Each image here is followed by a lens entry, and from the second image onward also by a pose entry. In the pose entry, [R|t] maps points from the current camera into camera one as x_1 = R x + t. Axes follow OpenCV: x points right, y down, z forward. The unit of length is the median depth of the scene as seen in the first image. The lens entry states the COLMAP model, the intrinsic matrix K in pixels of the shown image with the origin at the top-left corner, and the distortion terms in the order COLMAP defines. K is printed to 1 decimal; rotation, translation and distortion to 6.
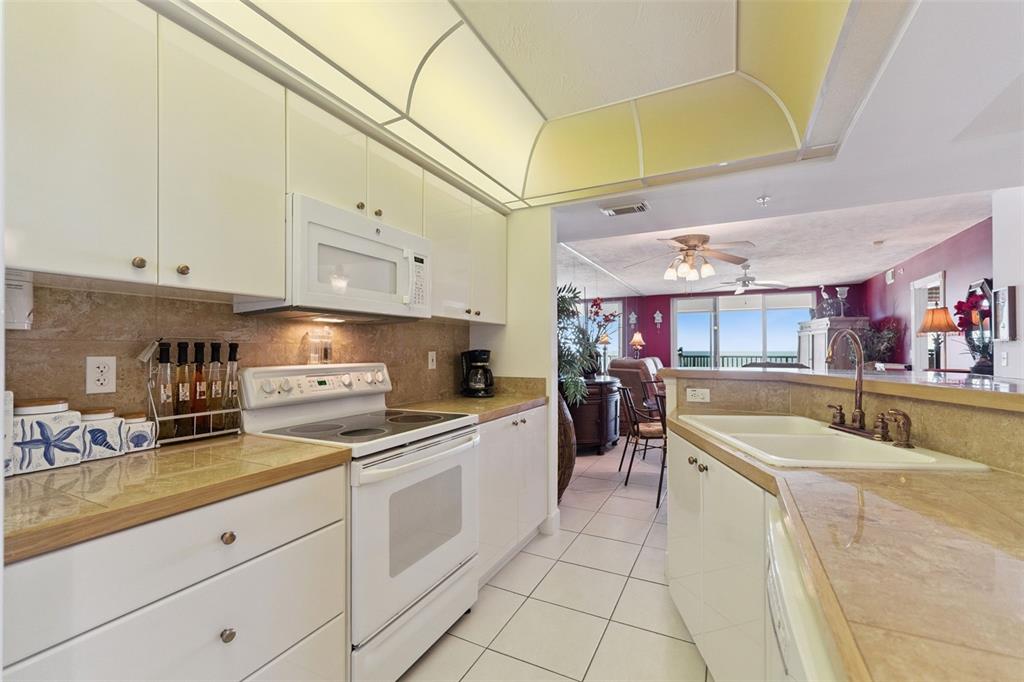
lens RADIAL K [[429.0, 0, 517.7], [0, 429.0, 346.2], [0, 0, 1]] dist [0.000642, -0.000323]
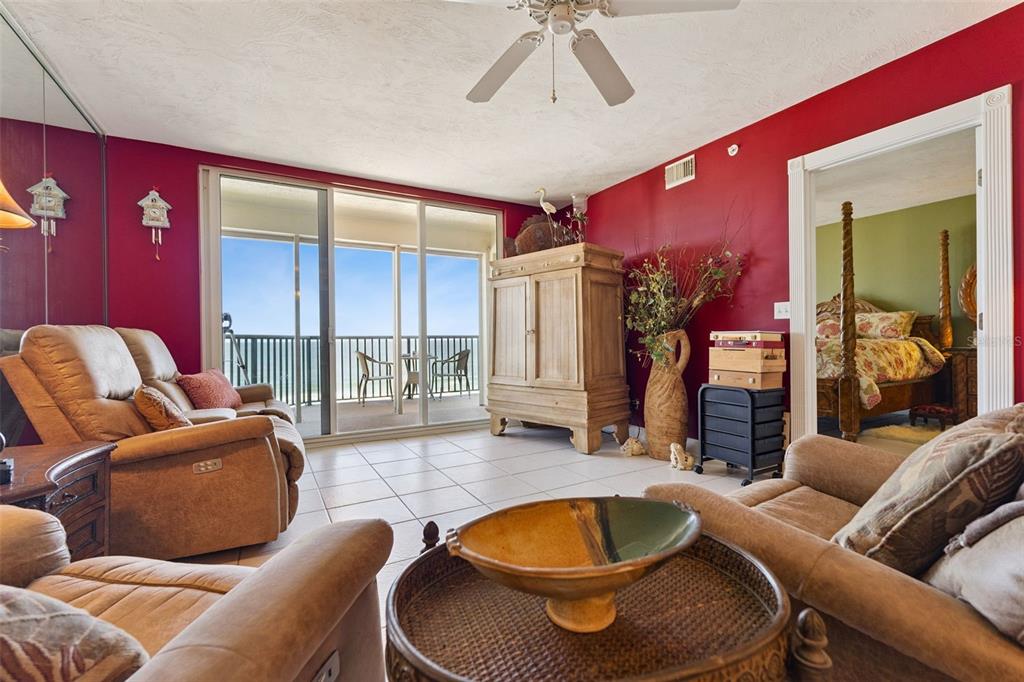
lens RADIAL K [[438.1, 0, 512.3], [0, 438.1, 335.7], [0, 0, 1]] dist [0.001900, 0.000234]
pose [[0.562970, 0.003828, 0.826468, 0.310592], [-0.000987, 0.999992, -0.003960, 0.044306], [-0.826477, 0.001414, 0.562969, 0.889605]]
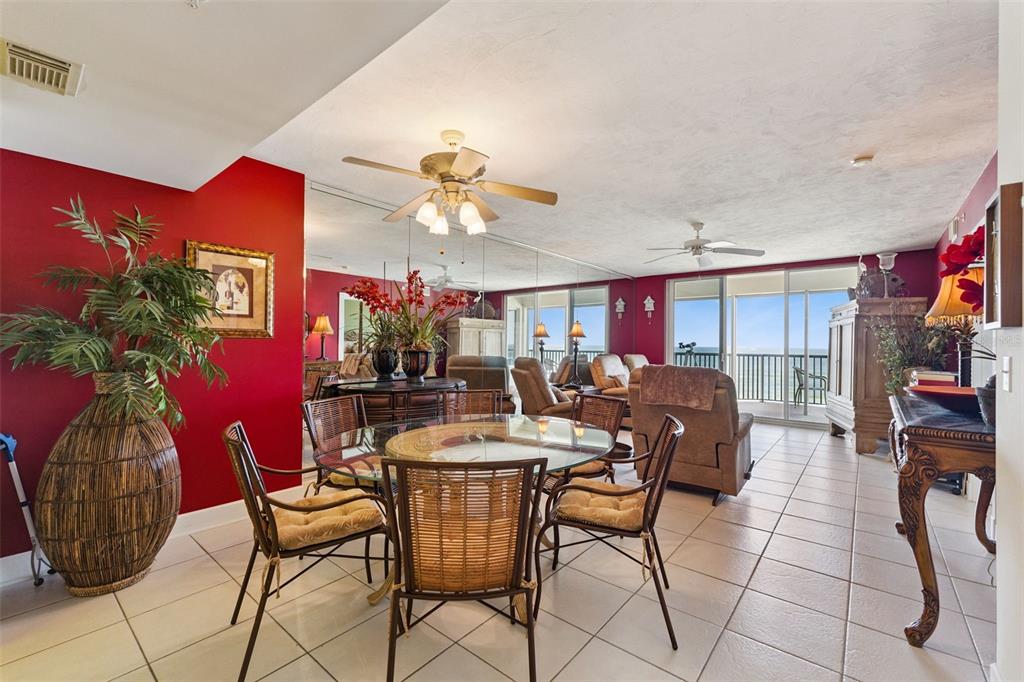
lens RADIAL K [[429.0, 0, 517.7], [0, 429.0, 346.2], [0, 0, 1]] dist [0.000642, -0.000323]
pose [[0.975518, 0.011258, -0.219631, 0.403680], [-0.008295, 0.999862, 0.014409, 0.000955], [0.219763, -0.012235, 0.975477, 0.264654]]
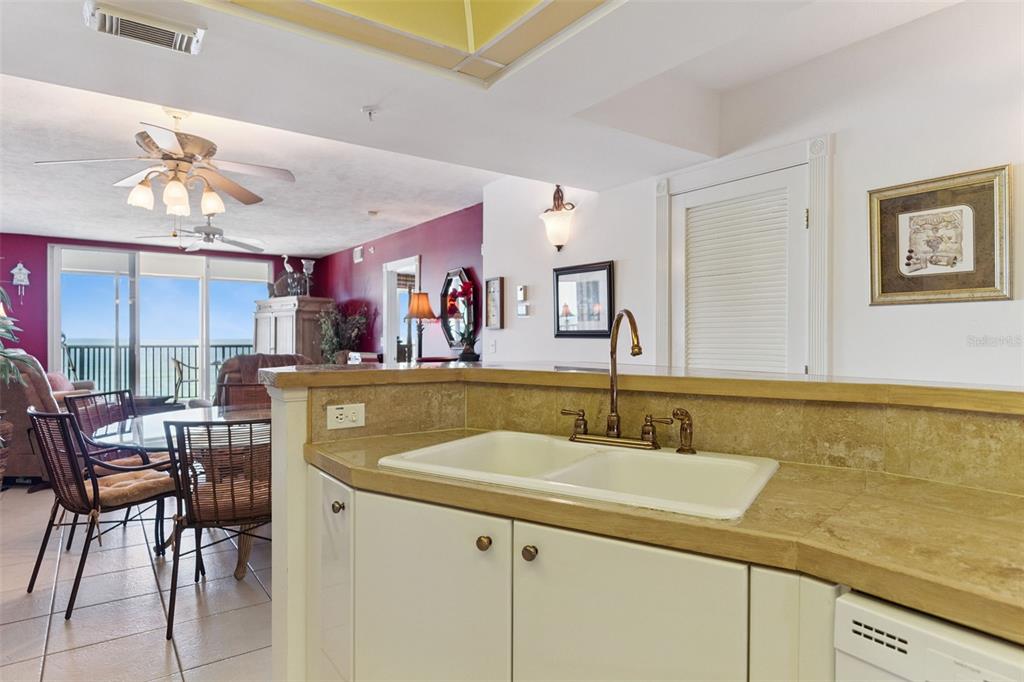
lens RADIAL K [[584.1, 0, 514.9], [0, 584.1, 338.3], [0, 0, 1]] dist [-0.002754, -0.001322]
pose [[0.465363, 0.002160, 0.885117, -0.052517], [-0.012384, 0.999915, 0.004072, 0.002110], [-0.885033, -0.012856, 0.465351, 0.152086]]
